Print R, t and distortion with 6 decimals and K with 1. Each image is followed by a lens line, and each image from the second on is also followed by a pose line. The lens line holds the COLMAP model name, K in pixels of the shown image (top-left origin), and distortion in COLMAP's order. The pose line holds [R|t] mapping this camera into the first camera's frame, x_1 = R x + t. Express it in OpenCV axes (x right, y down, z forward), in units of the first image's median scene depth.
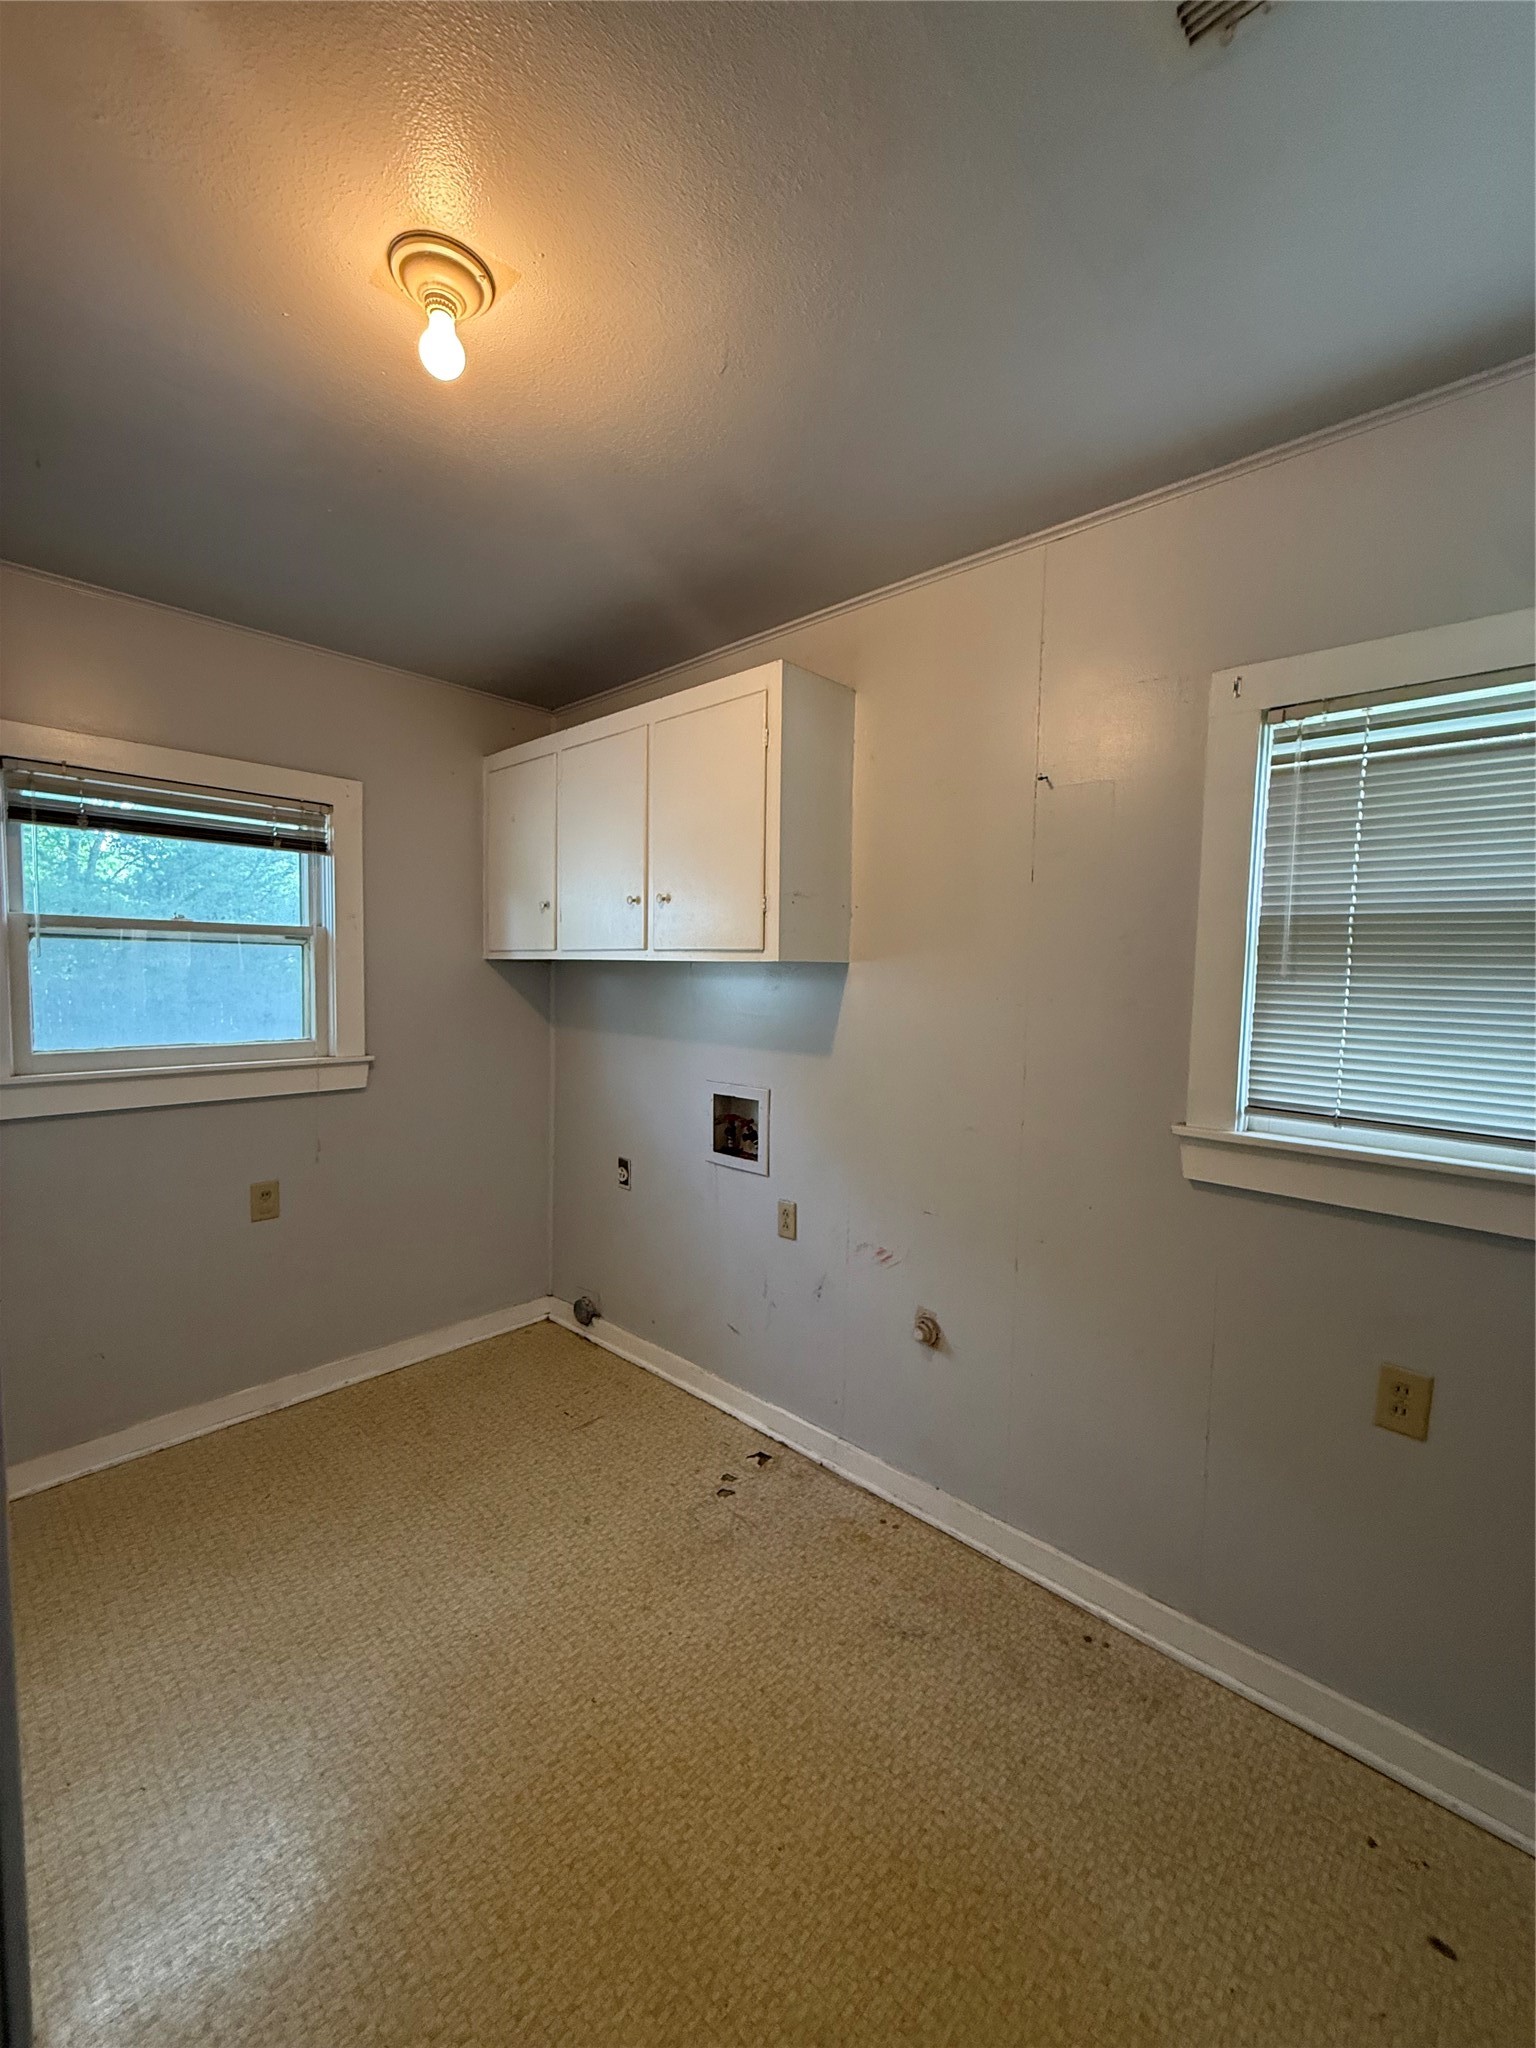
lens RADIAL K [[818.0, 0, 768.0], [0, 818.0, 1024.0], [0, 0, 1]] dist [0.000324, 0.000033]
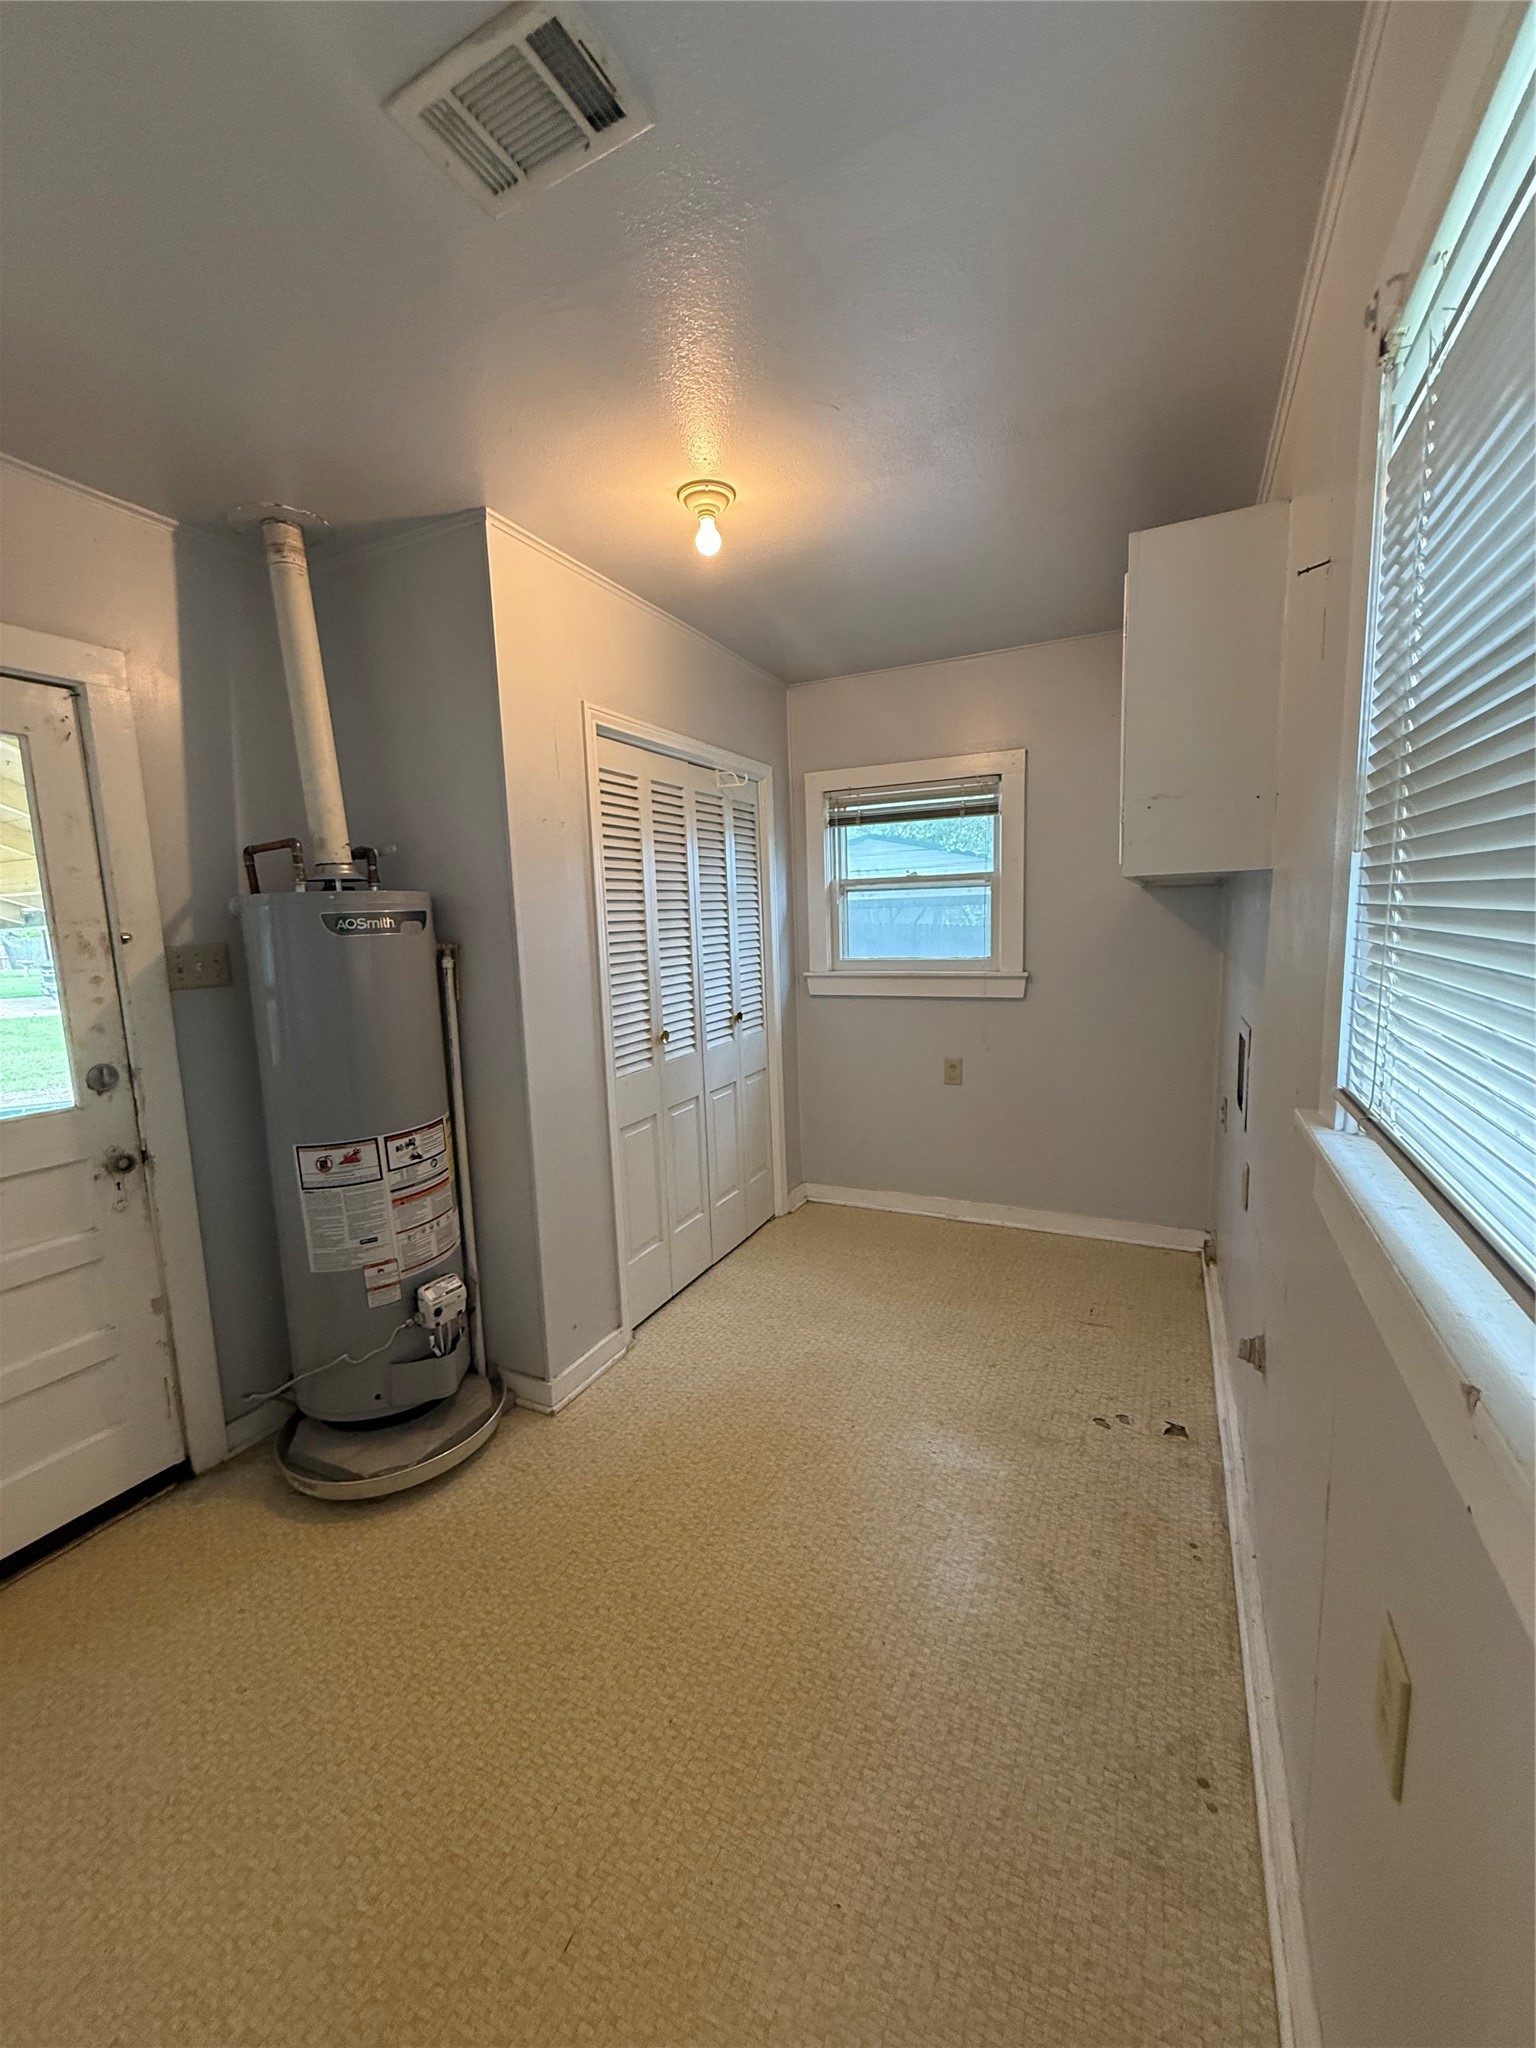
lens RADIAL K [[816.2, 0, 769.4], [0, 816.2, 1013.4], [0, 0, 1]] dist [0.000173, 0.000089]
pose [[0.295728, 0.088535, -0.951161, 0.665854], [-0.024903, 0.996072, 0.084973, 0.005571], [0.954948, -0.001442, 0.296771, 0.298214]]
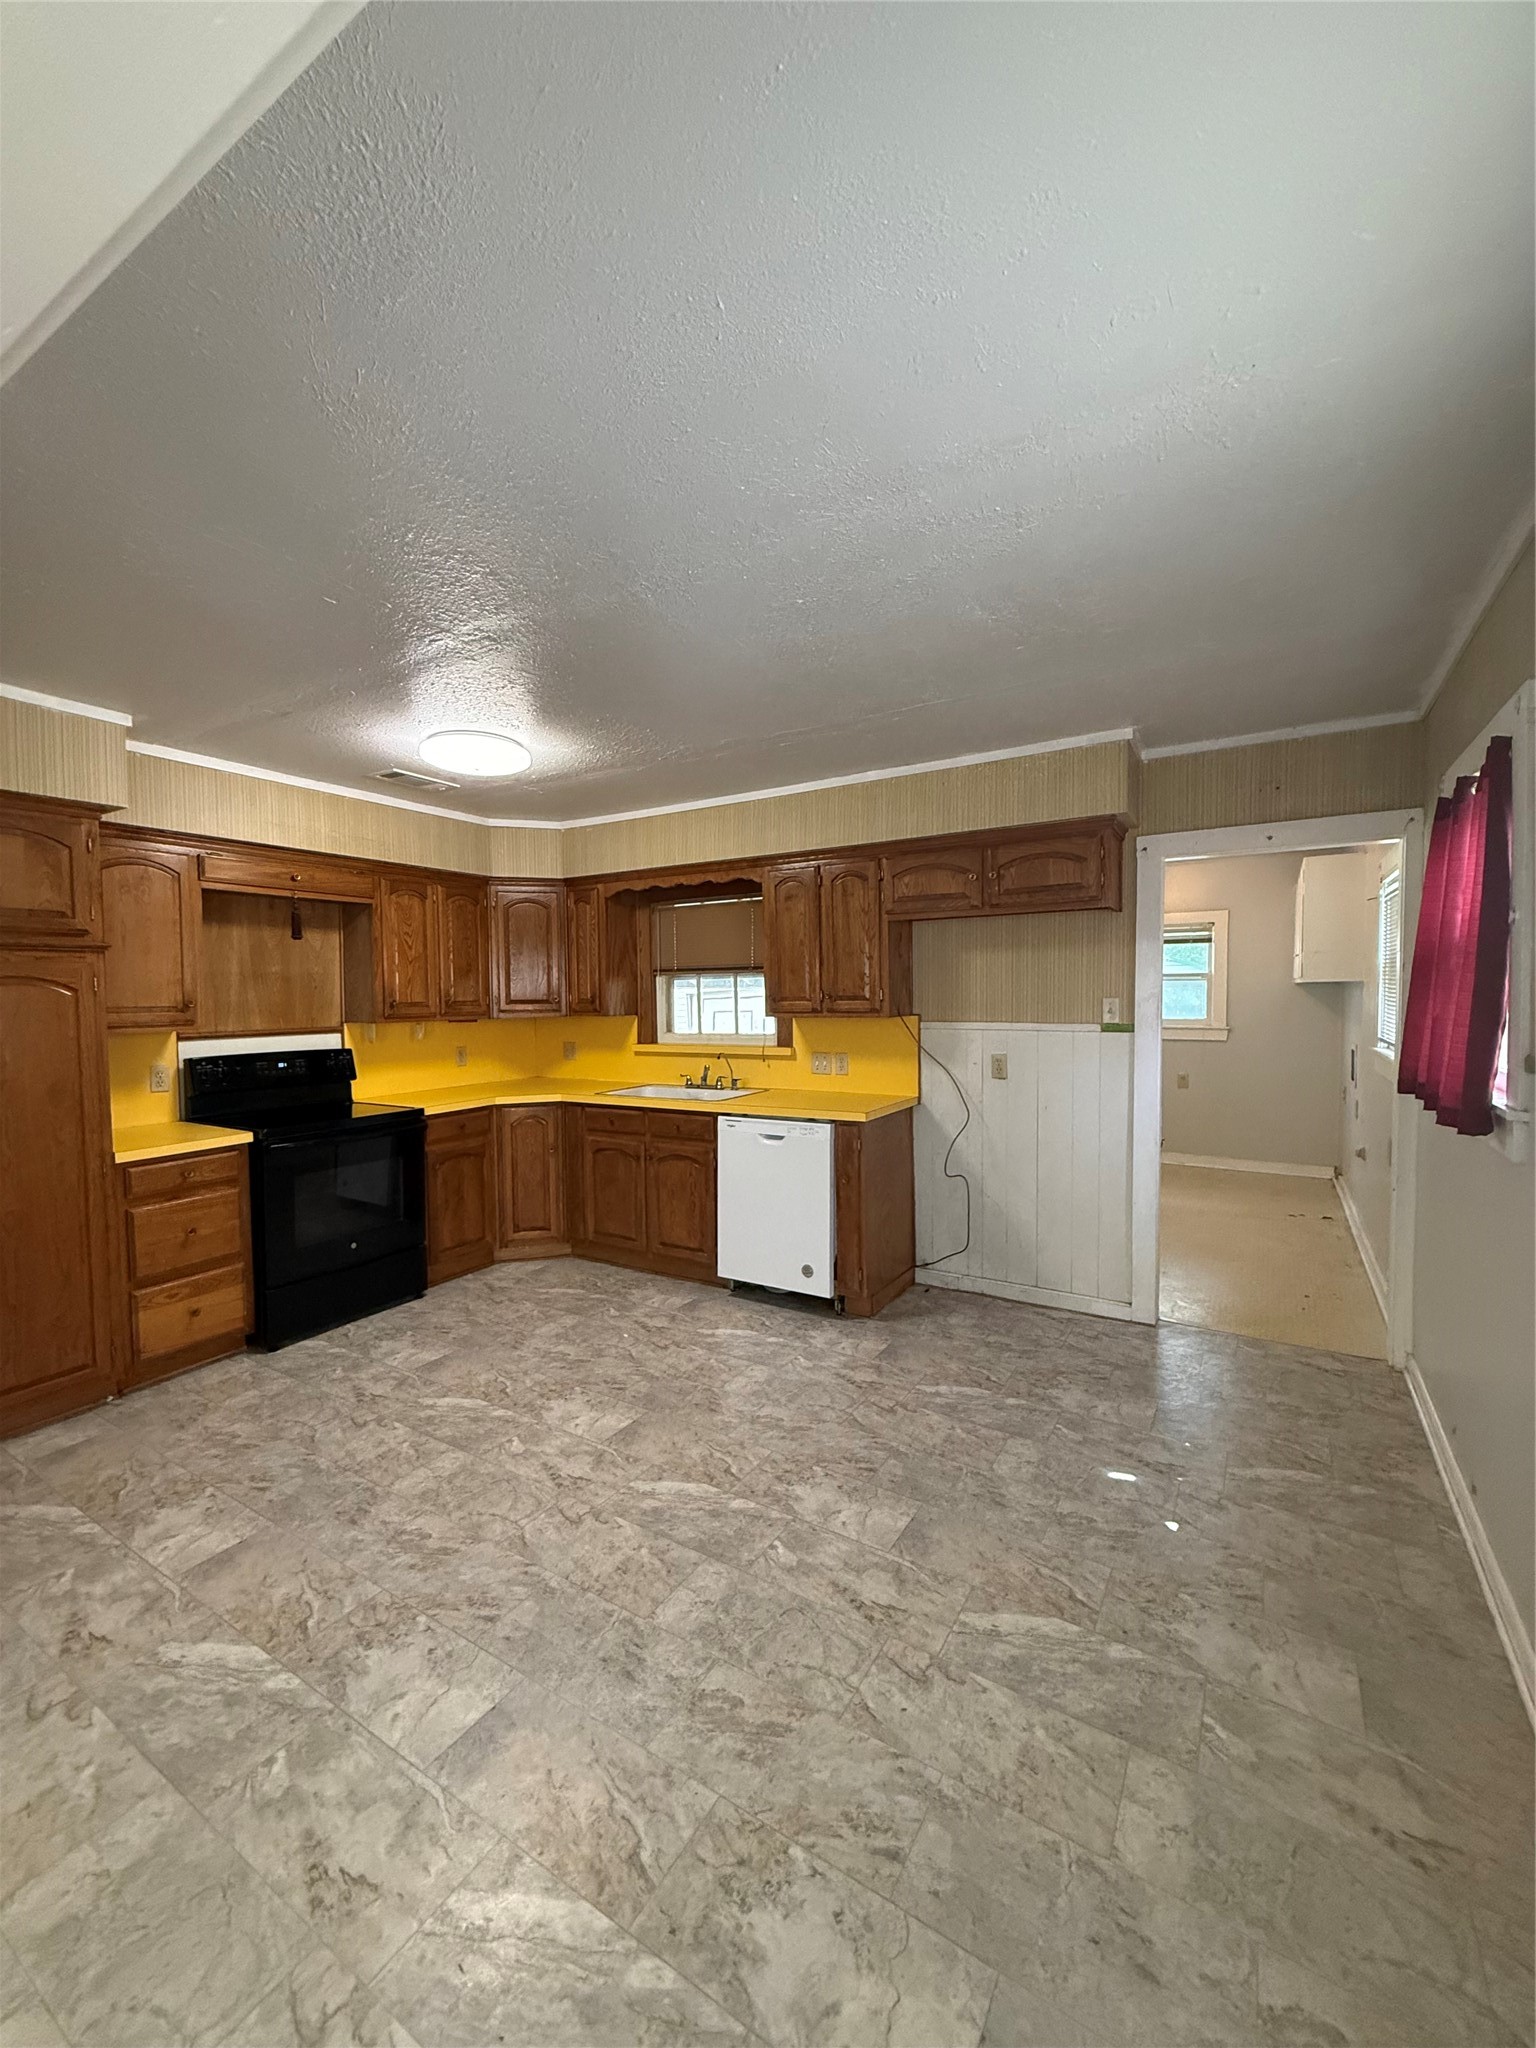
lens RADIAL K [[818.0, 0, 768.0], [0, 818.0, 1024.0], [0, 0, 1]] dist [0.000324, 0.000033]
pose [[0.204873, 0.022616, -0.978527, 1.729527], [-0.050421, 0.998650, 0.012524, 0.076713], [0.977489, 0.046773, 0.205737, -0.855866]]
